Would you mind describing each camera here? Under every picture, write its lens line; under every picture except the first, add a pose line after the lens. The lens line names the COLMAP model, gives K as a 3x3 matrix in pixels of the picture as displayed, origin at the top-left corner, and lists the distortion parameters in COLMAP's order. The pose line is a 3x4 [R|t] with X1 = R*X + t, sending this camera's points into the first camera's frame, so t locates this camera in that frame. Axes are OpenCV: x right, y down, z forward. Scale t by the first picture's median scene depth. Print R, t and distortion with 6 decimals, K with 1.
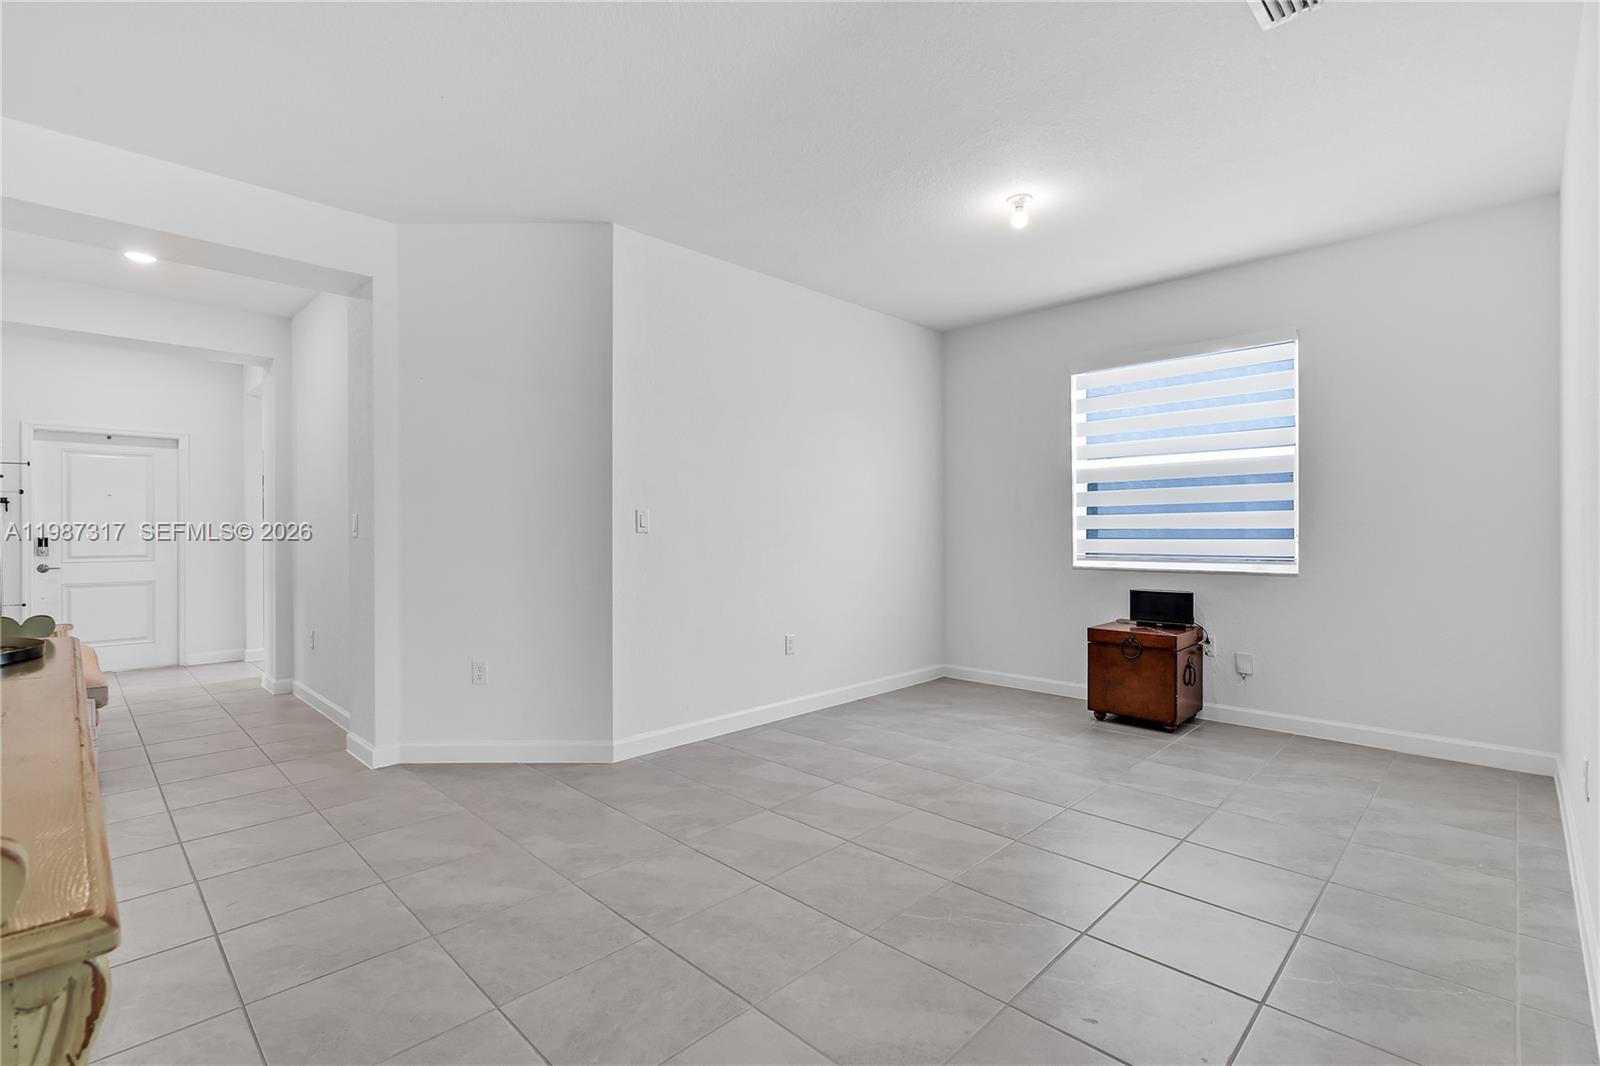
lens RADIAL K [[733.5, 0, 793.4], [0, 733.5, 542.2], [0, 0, 1]] dist [-0.000855, 0.001089]
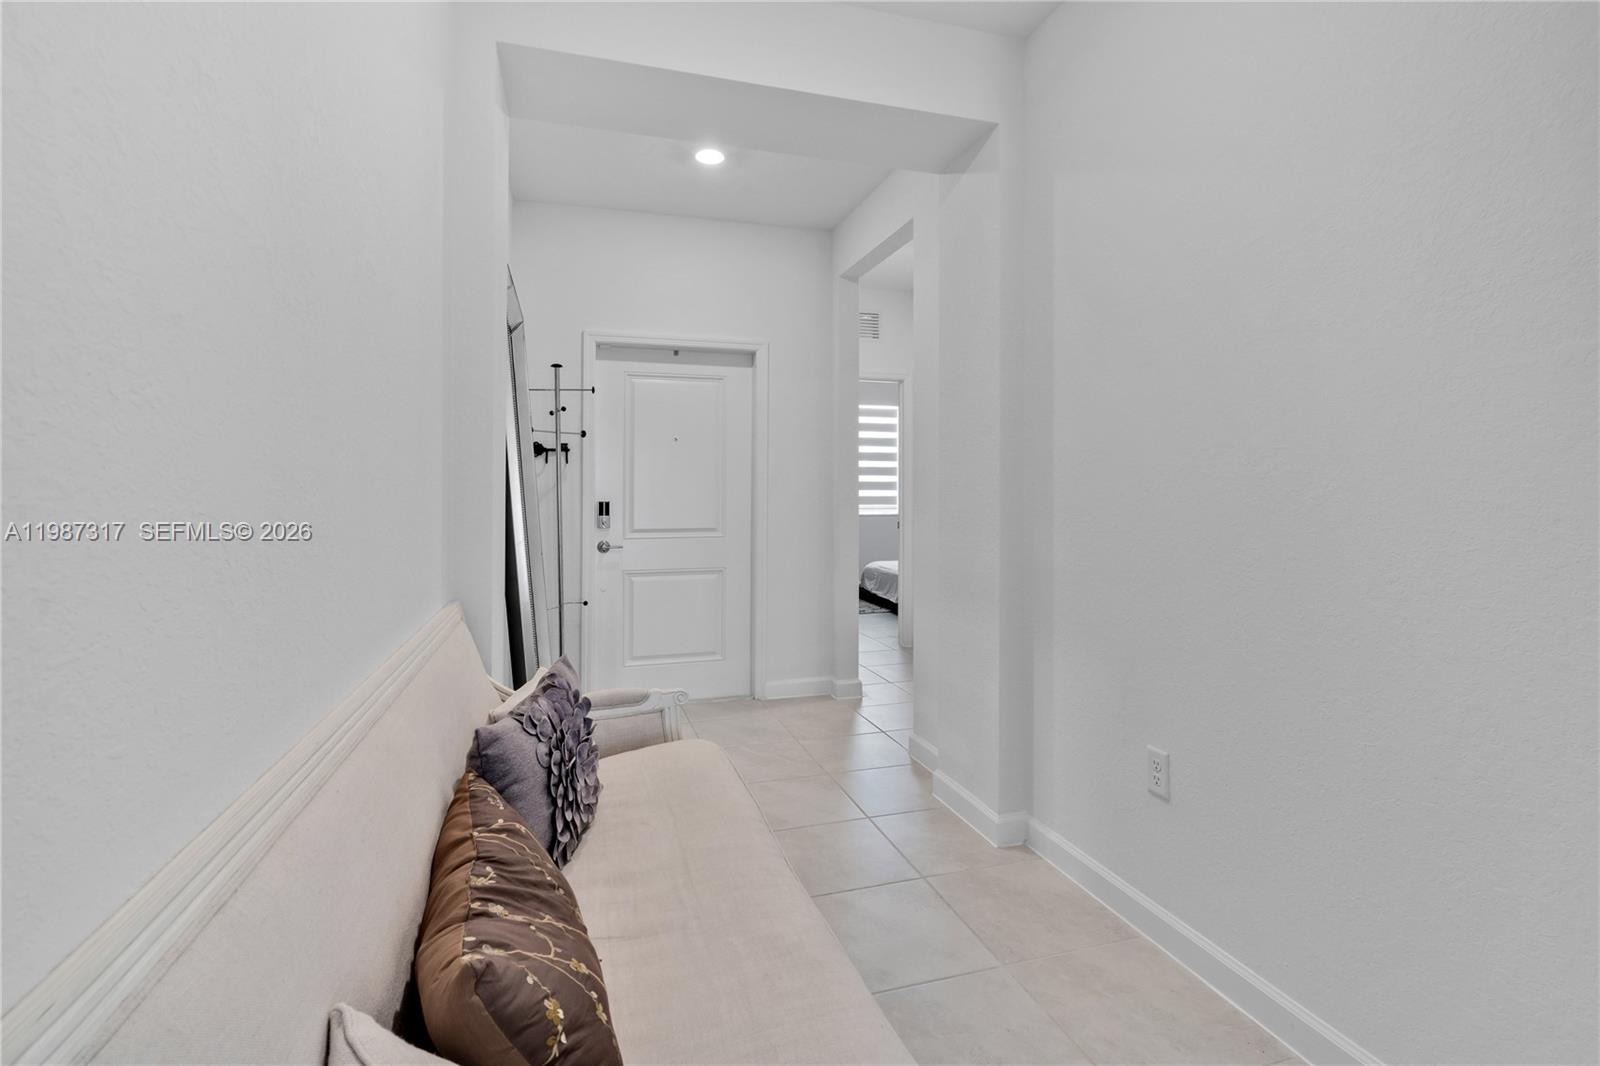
lens RADIAL K [[733.5, 0, 789.6], [0, 733.5, 481.8], [0, 0, 1]] dist [-0.000855, 0.001089]
pose [[0.881070, -0.009935, -0.472882, -0.547198], [-0.001491, 0.999716, -0.023781, -0.008791], [0.472984, 0.021657, 0.880805, 0.479677]]
